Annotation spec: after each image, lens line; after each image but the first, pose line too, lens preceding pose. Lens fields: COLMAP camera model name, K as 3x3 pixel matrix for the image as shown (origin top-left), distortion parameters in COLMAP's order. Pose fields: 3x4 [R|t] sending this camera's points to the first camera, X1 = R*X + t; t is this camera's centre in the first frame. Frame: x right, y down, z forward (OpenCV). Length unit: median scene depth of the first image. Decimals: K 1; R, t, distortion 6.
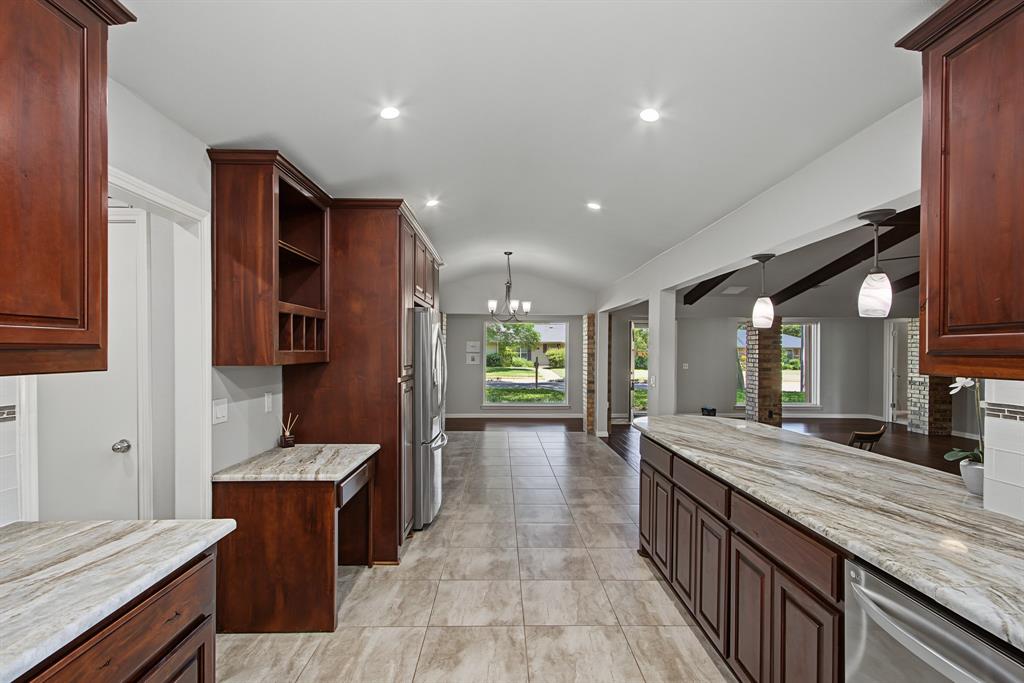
lens RADIAL K [[467.9, 0, 511.2], [0, 467.9, 349.1], [0, 0, 1]] dist [0.001466, 0.000156]
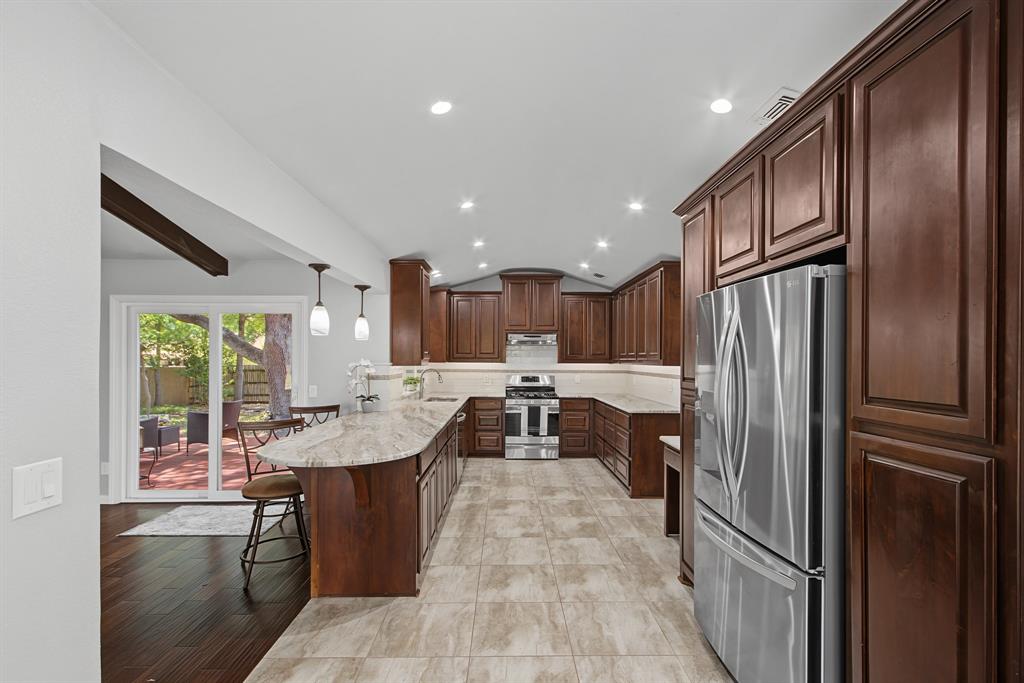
lens RADIAL K [[473.5, 0, 510.0], [0, 473.5, 360.3], [0, 0, 1]] dist [0.000607, 0.000091]
pose [[-0.999918, -0.007378, 0.010461, 0.150819], [-0.007380, 0.999973, -0.000151, 0.007835], [-0.010459, -0.000228, -0.999945, 2.846400]]
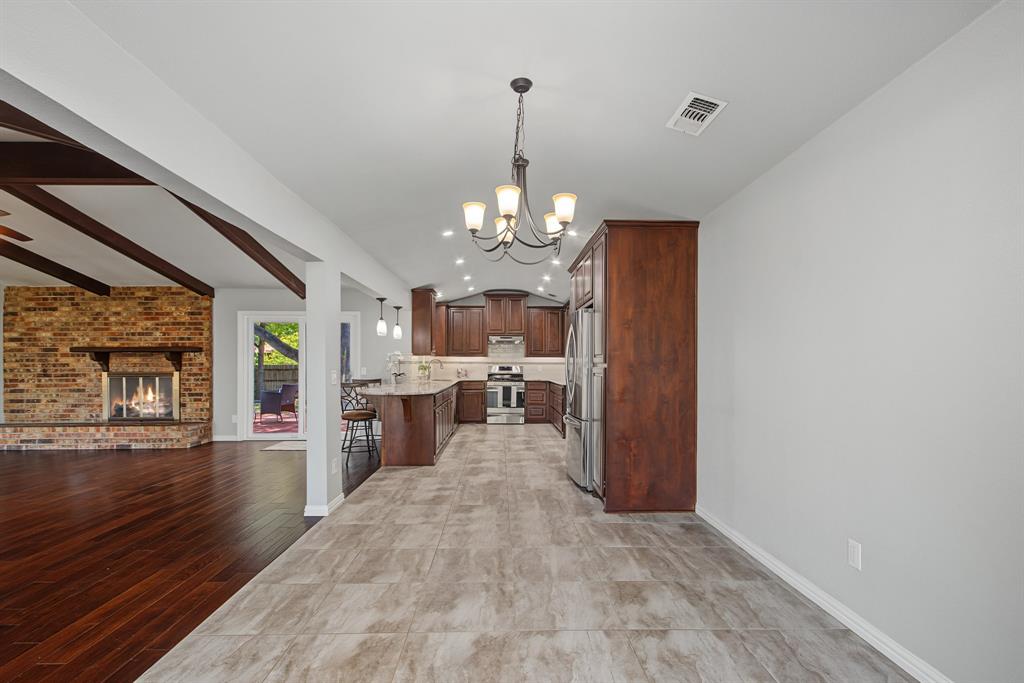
lens RADIAL K [[473.5, 0, 510.0], [0, 473.5, 360.3], [0, 0, 1]] dist [0.000607, 0.000091]
pose [[-0.999973, -0.007166, -0.001796, 0.007505], [-0.007150, 0.999935, -0.008912, 0.099079], [0.001860, -0.008899, -0.999959, 4.160132]]
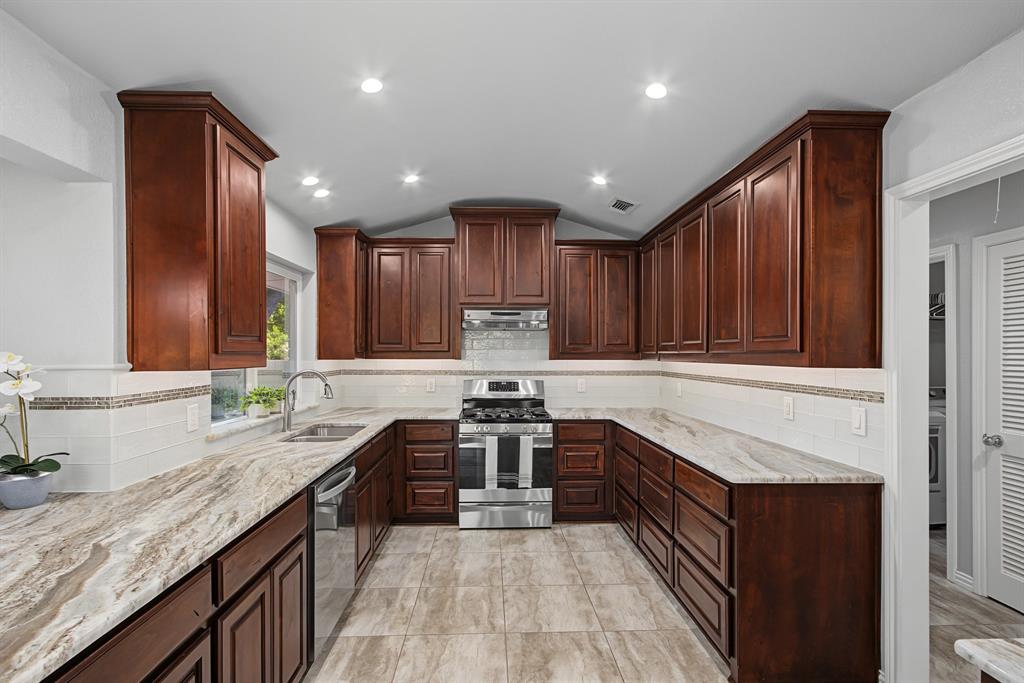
lens RADIAL K [[473.5, 0, 510.0], [0, 473.5, 360.3], [0, 0, 1]] dist [0.000607, 0.000091]
pose [[-0.999710, -0.003595, -0.023827, 0.062386], [-0.003851, 0.999935, 0.010725, 0.007004], [0.023787, 0.010813, -0.999659, 1.514308]]
